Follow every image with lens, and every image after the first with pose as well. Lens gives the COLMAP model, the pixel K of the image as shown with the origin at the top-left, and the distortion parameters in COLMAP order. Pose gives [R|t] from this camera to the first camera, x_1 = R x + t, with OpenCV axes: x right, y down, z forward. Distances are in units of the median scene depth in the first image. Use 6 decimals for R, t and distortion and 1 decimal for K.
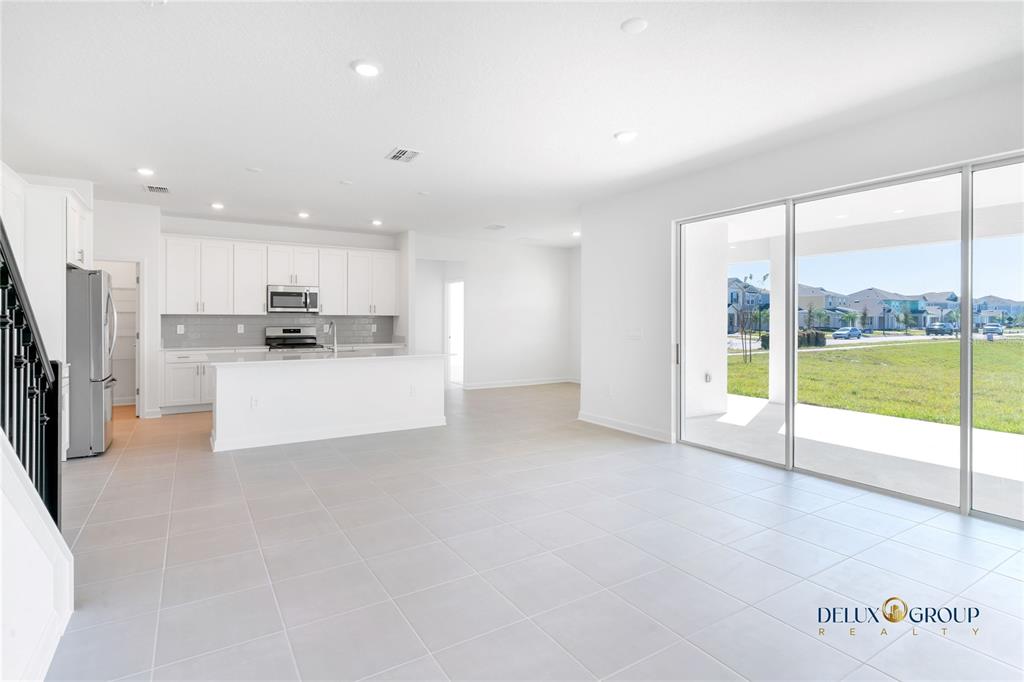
lens RADIAL K [[502.2, 0, 513.6], [0, 502.2, 332.7], [0, 0, 1]] dist [0.000997, 0.000079]
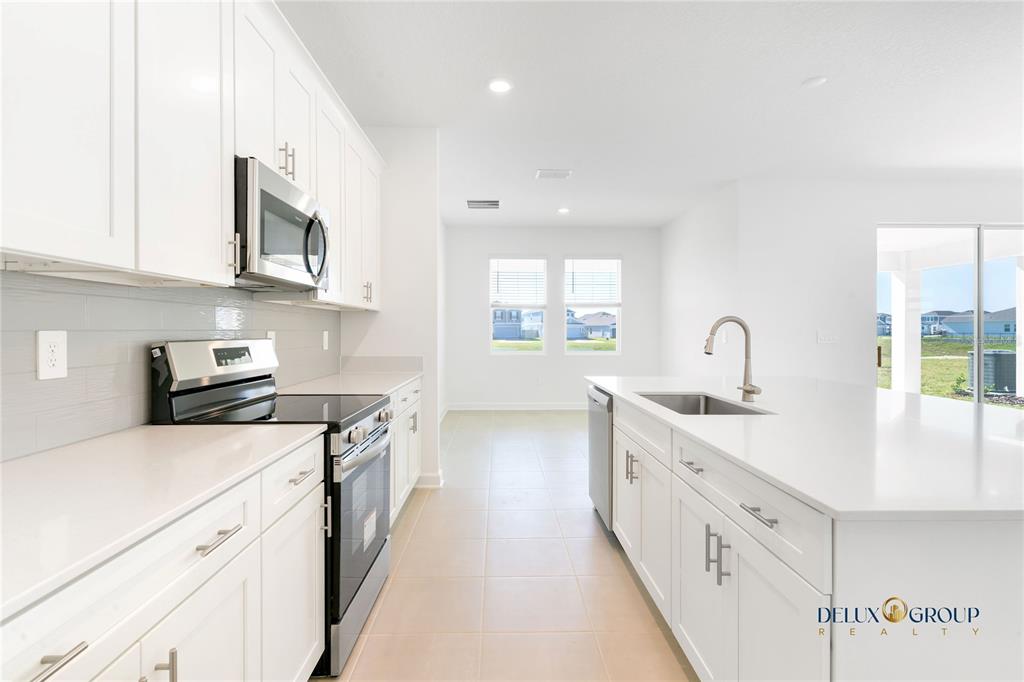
lens RADIAL K [[502.2, 0, 513.6], [0, 502.2, 332.7], [0, 0, 1]] dist [0.000997, 0.000079]
pose [[0.514440, 0.004620, 0.857514, -0.596889], [0.007381, 0.999925, -0.009815, -0.012077], [-0.857494, 0.011378, 0.514367, 0.743768]]
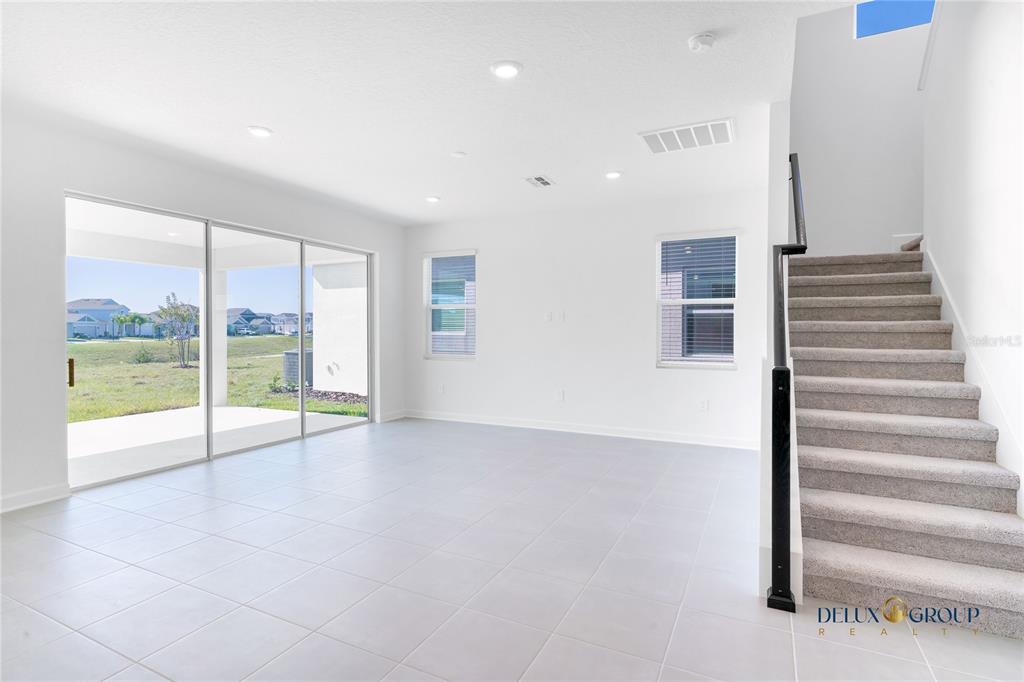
lens RADIAL K [[502.2, 0, 513.6], [0, 502.2, 332.7], [0, 0, 1]] dist [0.000997, 0.000079]
pose [[-0.509155, 0.001430, 0.860673, -0.424049], [0.006956, 0.999973, 0.002453, -0.020276], [-0.860647, 0.007236, -0.509151, 0.557360]]
